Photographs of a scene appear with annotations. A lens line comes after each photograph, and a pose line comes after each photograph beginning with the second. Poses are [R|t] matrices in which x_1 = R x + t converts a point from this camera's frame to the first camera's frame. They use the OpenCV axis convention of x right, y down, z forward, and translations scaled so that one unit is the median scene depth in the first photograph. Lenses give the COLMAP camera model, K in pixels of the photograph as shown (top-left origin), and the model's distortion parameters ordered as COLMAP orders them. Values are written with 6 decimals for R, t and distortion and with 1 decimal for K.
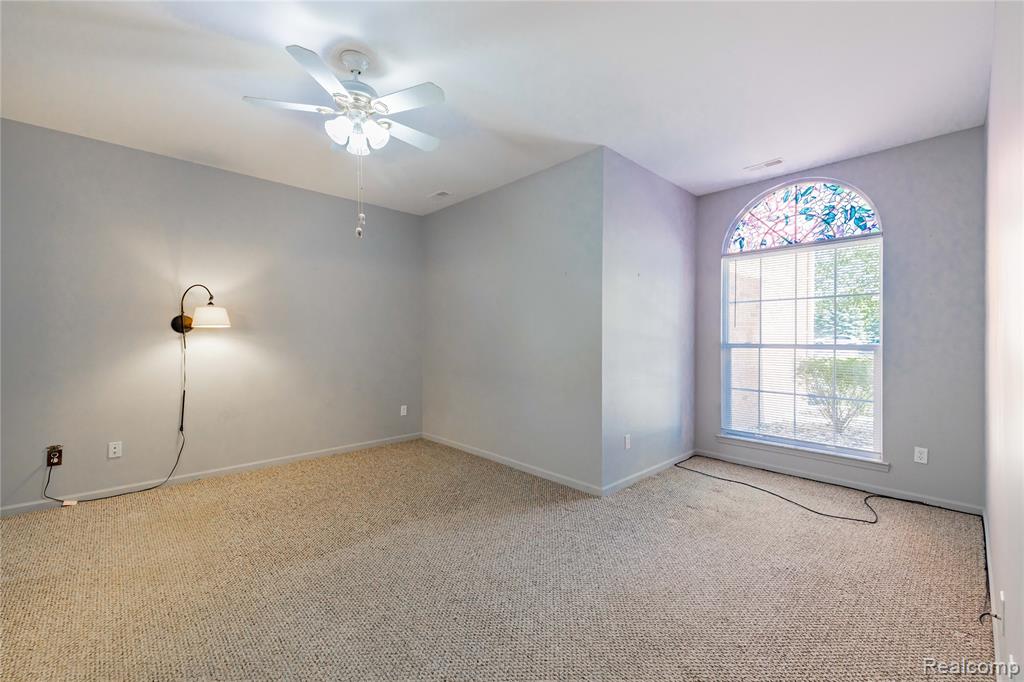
lens RADIAL K [[415.9, 0, 515.2], [0, 415.9, 336.5], [0, 0, 1]] dist [0.039365, -0.004749]
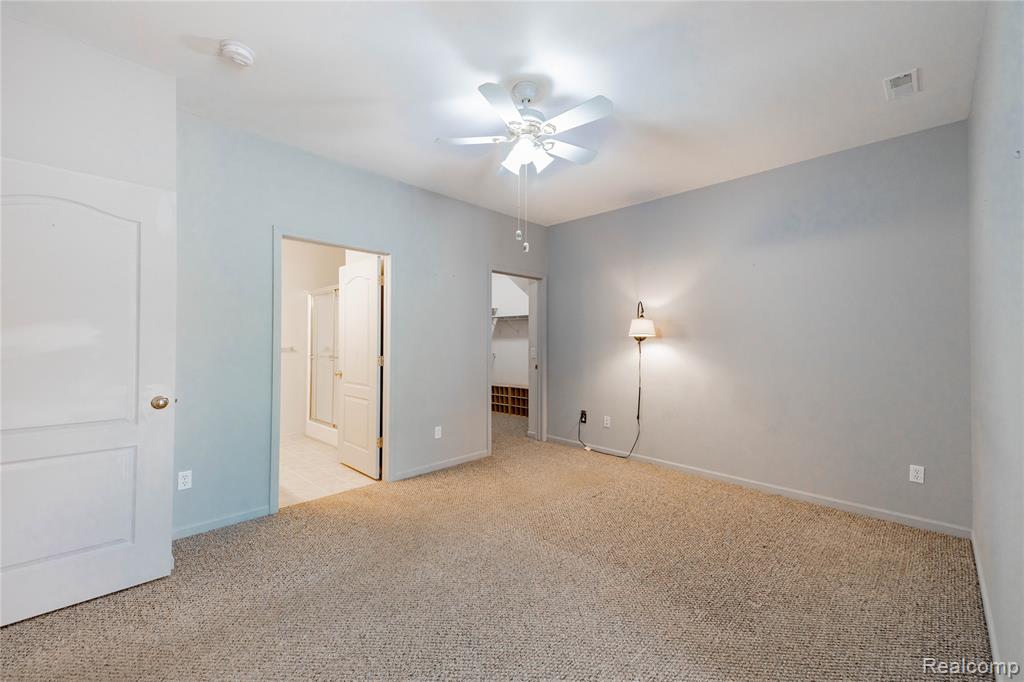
lens RADIAL K [[415.9, 0, 509.5], [0, 415.9, 336.6], [0, 0, 1]] dist [0.039365, -0.004749]
pose [[0.024513, -0.014248, -0.999598, 0.446411], [-0.004353, 0.999887, -0.014359, -0.002208], [0.999690, 0.004703, 0.024448, 0.596901]]
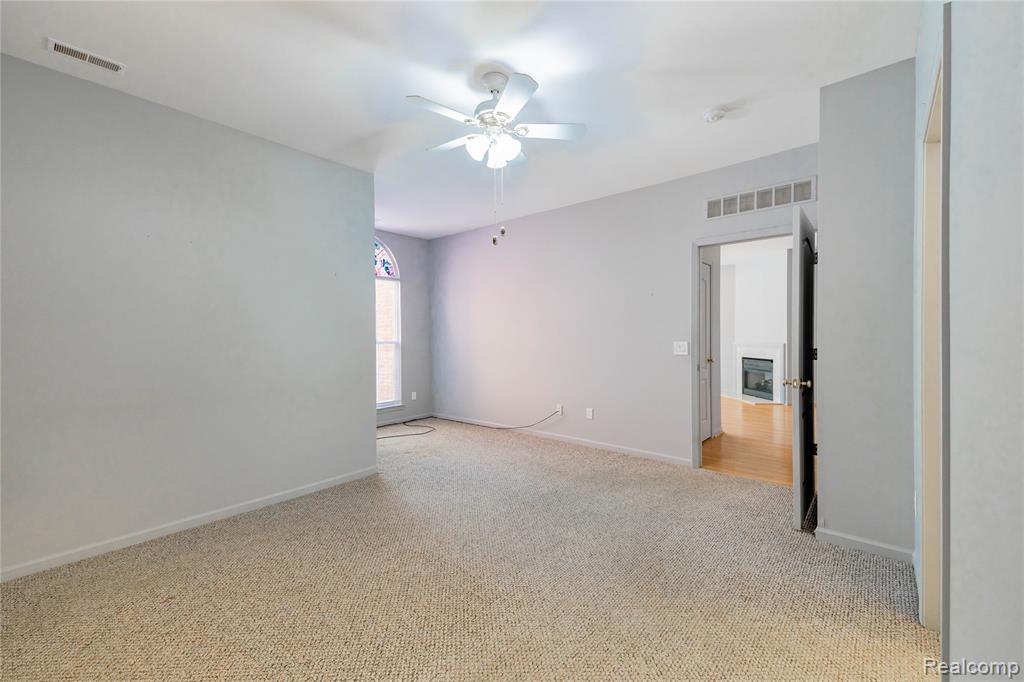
lens RADIAL K [[415.9, 0, 512.2], [0, 415.9, 337.7], [0, 0, 1]] dist [0.039365, -0.004749]
pose [[-0.104783, -0.009421, 0.994450, -0.931535], [0.003701, 0.999945, 0.009863, -0.009000], [-0.994488, 0.004714, -0.104743, 0.685345]]
